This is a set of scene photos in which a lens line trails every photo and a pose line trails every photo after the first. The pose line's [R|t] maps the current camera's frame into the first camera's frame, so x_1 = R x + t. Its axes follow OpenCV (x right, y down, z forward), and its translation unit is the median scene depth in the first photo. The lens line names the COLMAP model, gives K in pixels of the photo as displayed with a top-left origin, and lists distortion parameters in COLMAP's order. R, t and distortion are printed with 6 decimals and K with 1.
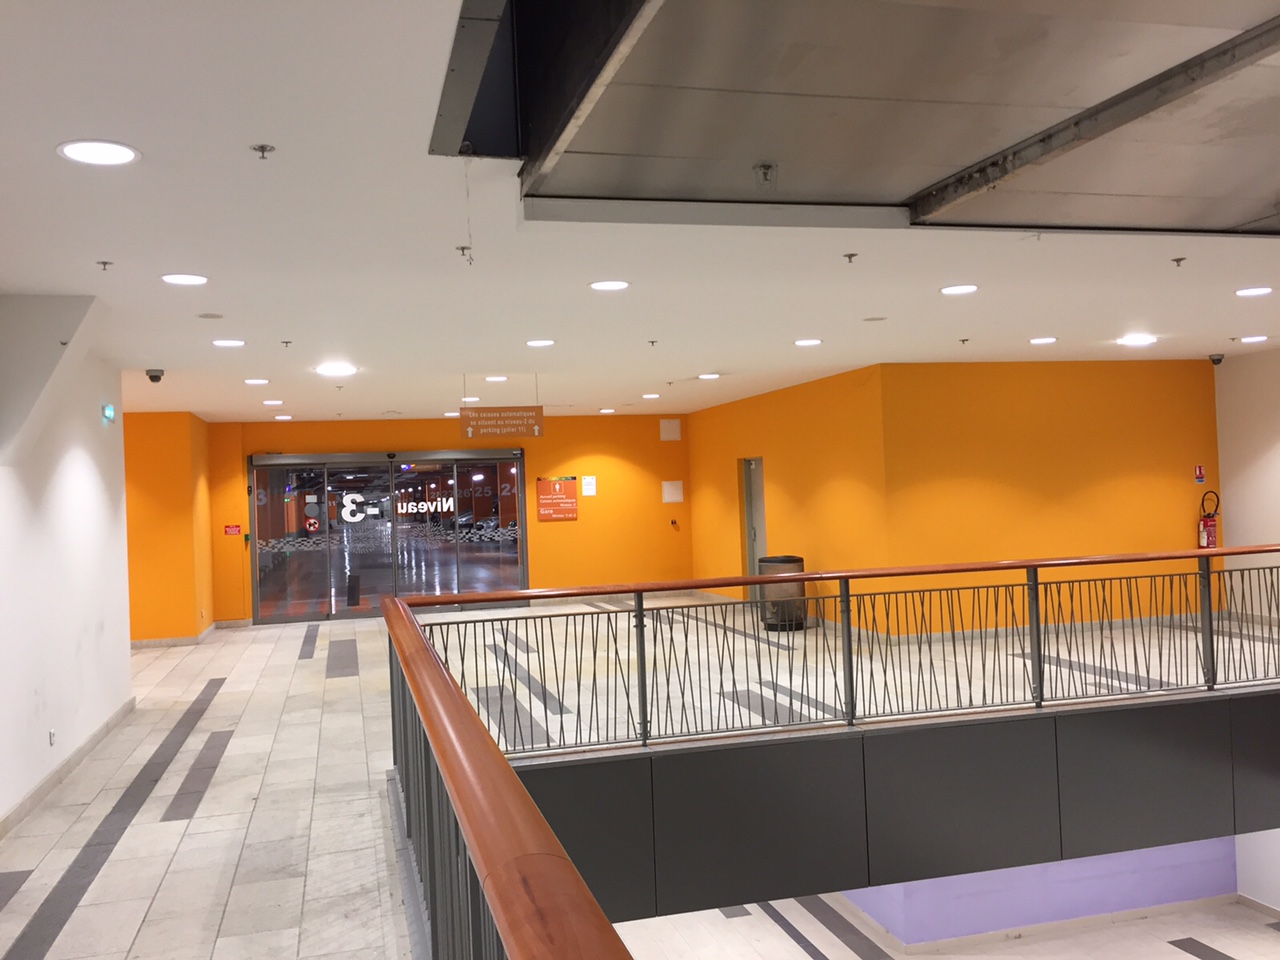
lens RADIAL K [[1090.7, 0, 640.7], [0, 1090.7, 478.0], [0, 0, 1]] dist [0.004708, 0.002995]
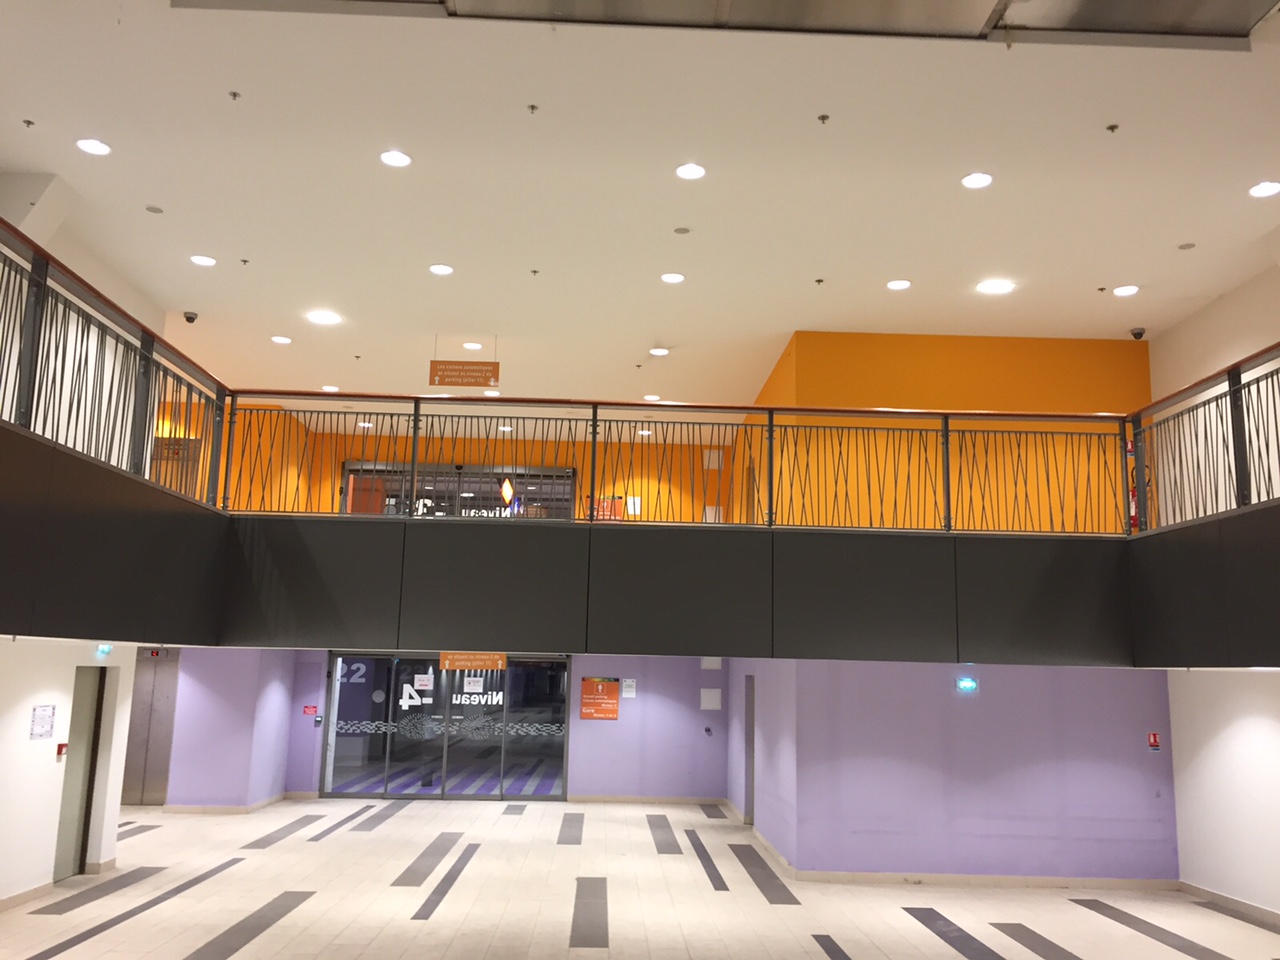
lens RADIAL K [[1090.7, 0, 639.0], [0, 1090.7, 481.6], [0, 0, 1]] dist [0.004708, 0.002995]
pose [[0.971479, 0.022077, -0.236097, 0.319395], [-0.058398, 0.987265, -0.147978, 0.214495], [0.229824, 0.157545, 0.960396, -0.085442]]
